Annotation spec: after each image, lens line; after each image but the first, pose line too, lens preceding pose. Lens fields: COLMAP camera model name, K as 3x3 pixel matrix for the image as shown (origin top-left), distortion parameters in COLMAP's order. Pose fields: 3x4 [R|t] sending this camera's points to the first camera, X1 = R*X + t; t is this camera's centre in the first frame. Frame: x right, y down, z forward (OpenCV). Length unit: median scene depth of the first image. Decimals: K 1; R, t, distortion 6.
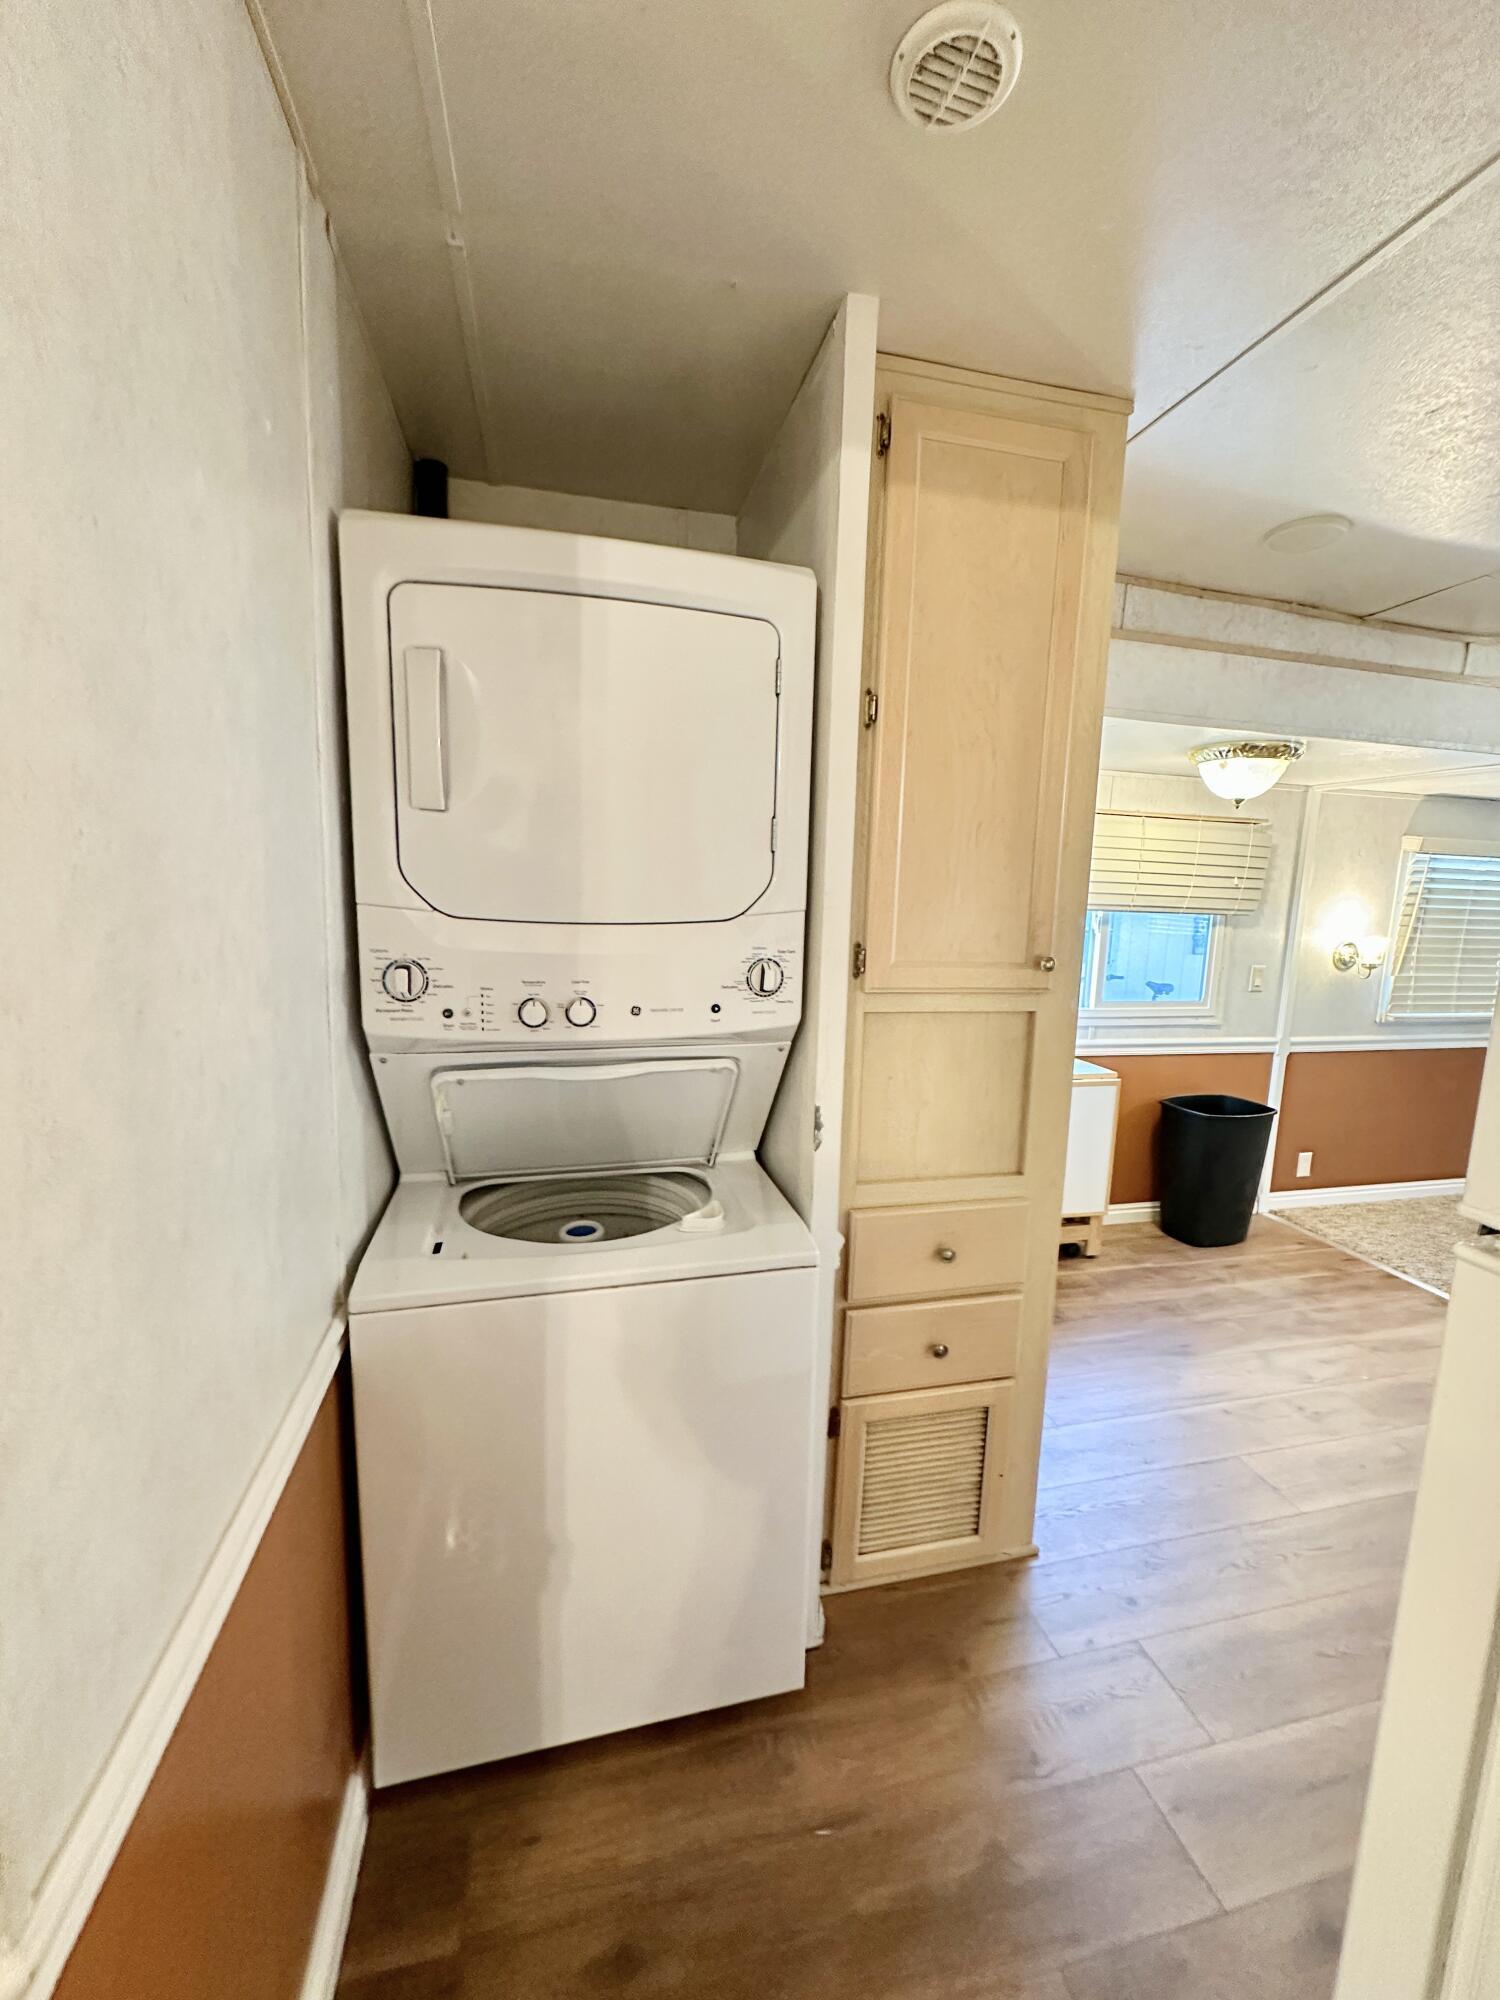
lens RADIAL K [[801.1, 0, 755.3], [0, 801.1, 995.0], [0, 0, 1]] dist [0.003400, -0.000334]
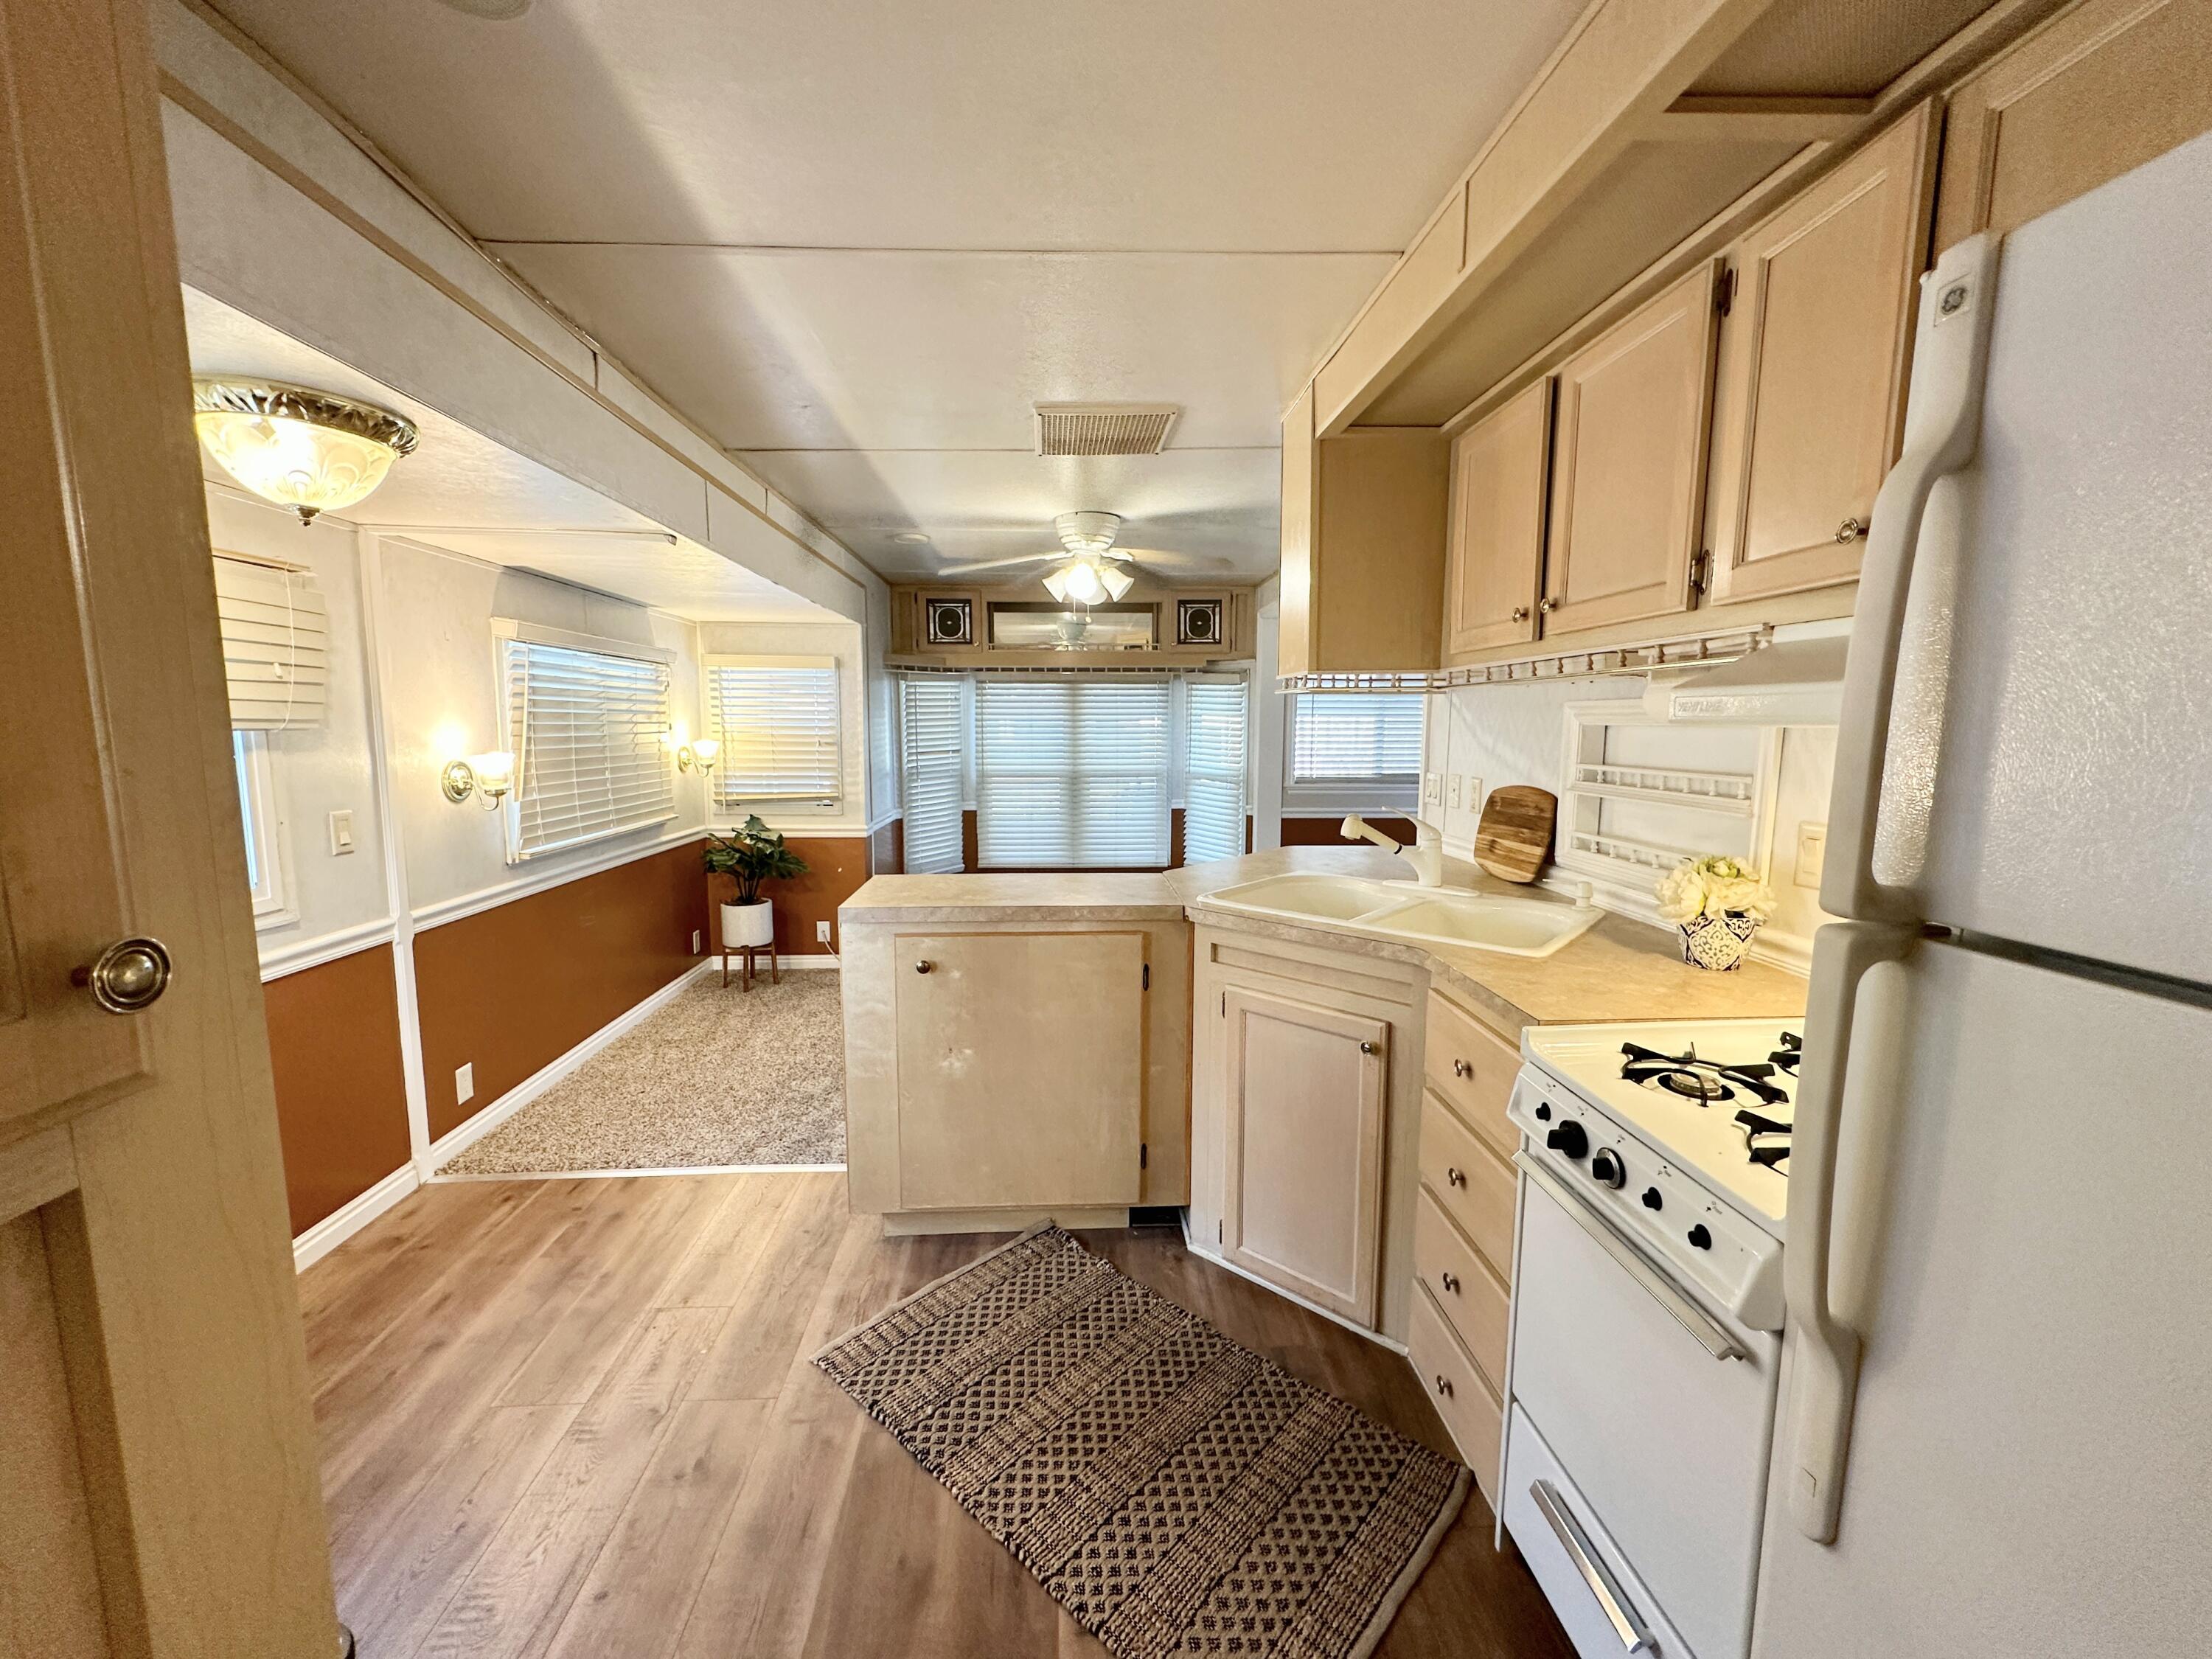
lens RADIAL K [[886.0, 0, 1106.1], [0, 886.0, 833.6], [0, 0, 1]] dist [0.003400, -0.000334]
pose [[0.191551, -0.151948, 0.969649, 0.077737], [0.129677, 0.983201, 0.128455, -0.030258], [-0.972878, 0.101136, 0.208038, 0.285385]]
